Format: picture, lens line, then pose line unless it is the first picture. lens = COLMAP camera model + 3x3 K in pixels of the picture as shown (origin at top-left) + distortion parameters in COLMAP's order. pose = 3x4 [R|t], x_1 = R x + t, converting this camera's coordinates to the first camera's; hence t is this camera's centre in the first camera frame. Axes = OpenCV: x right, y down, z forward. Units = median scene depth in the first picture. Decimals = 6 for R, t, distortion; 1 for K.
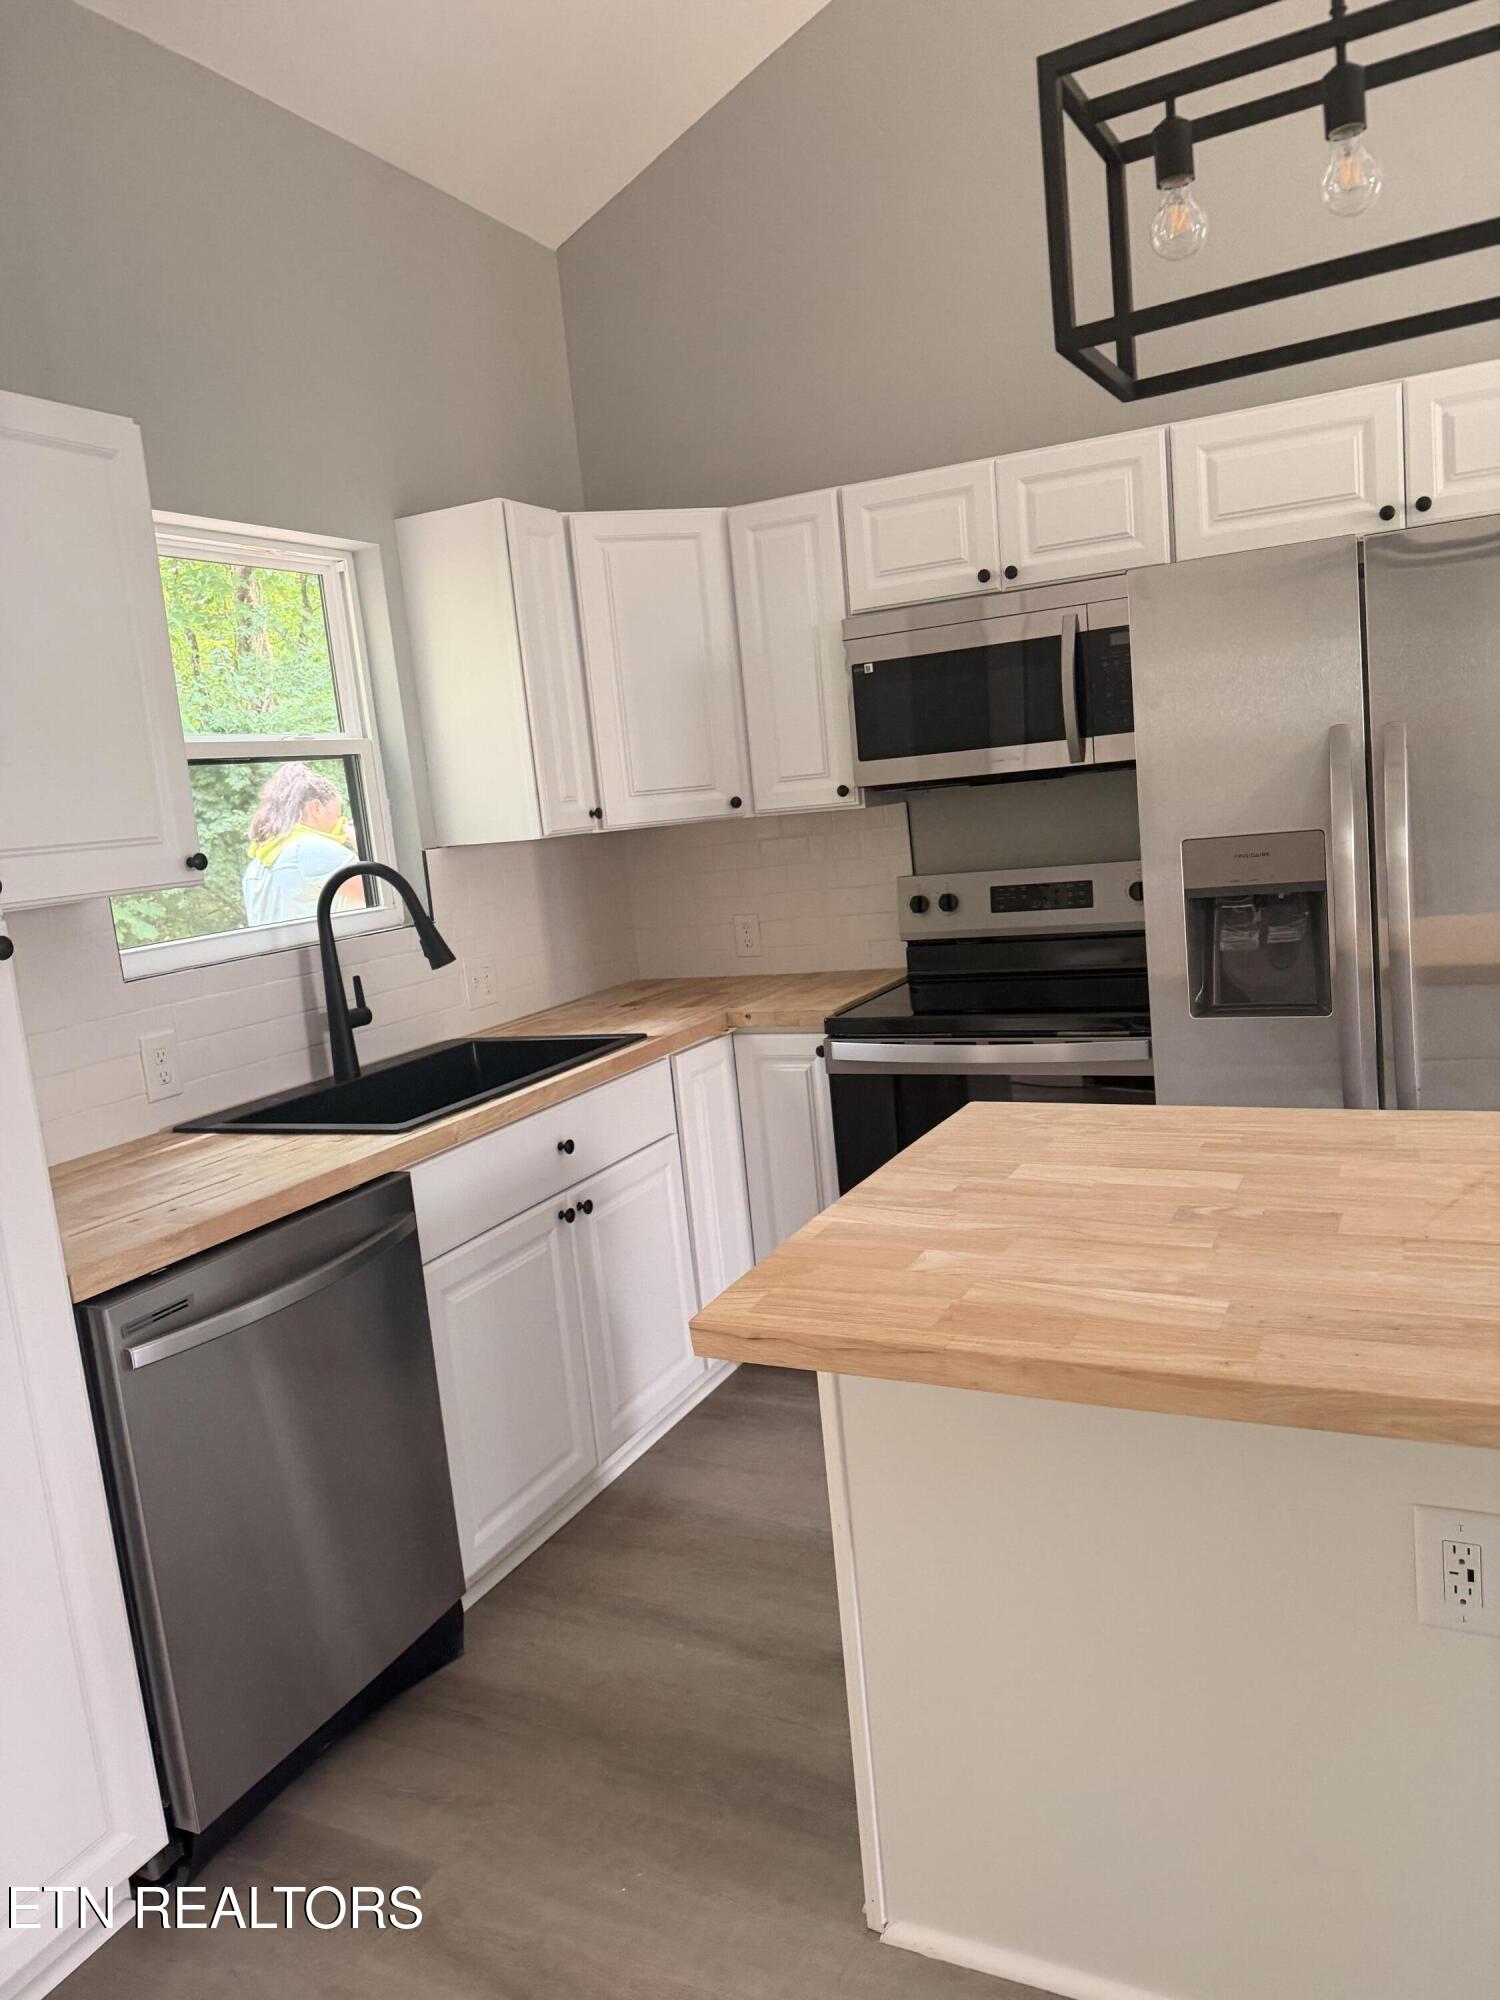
lens RADIAL K [[1410.8, 0, 750.9], [0, 1410.8, 997.4], [0, 0, 1]] dist [0.032034, -0.003397]
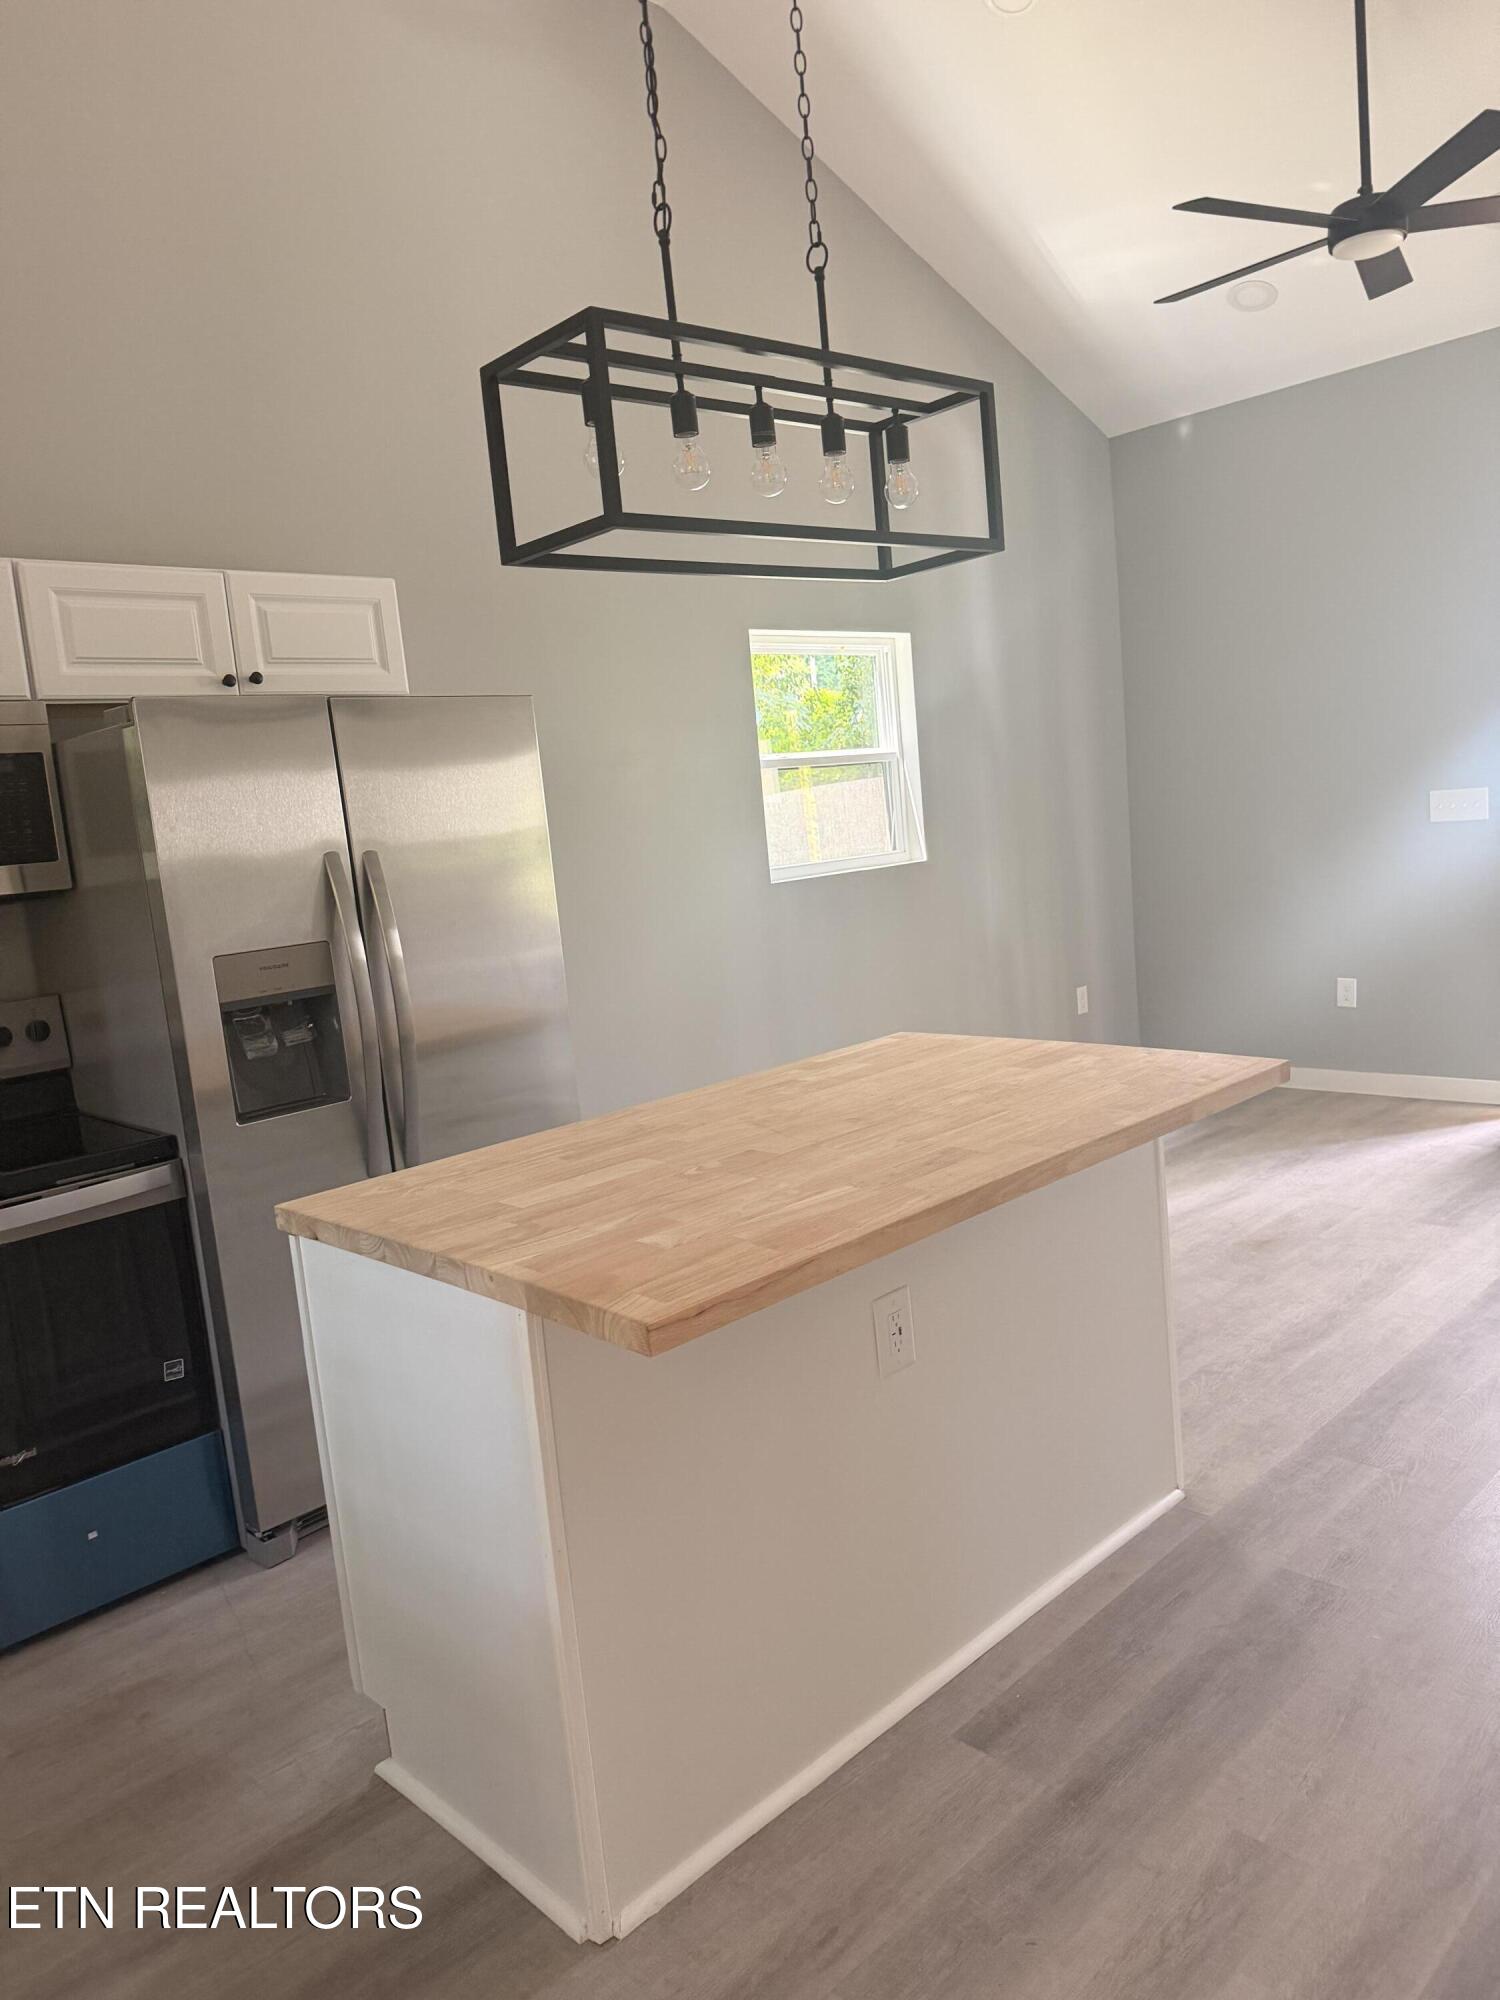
lens RADIAL K [[1410.8, 0, 759.2], [0, 1410.8, 1013.1], [0, 0, 1]] dist [0.032034, -0.003397]
pose [[0.337459, -0.078508, 0.938061, -0.797002], [0.207701, 0.978166, 0.007146, 0.007016], [-0.918140, 0.192425, 0.346397, 0.405990]]
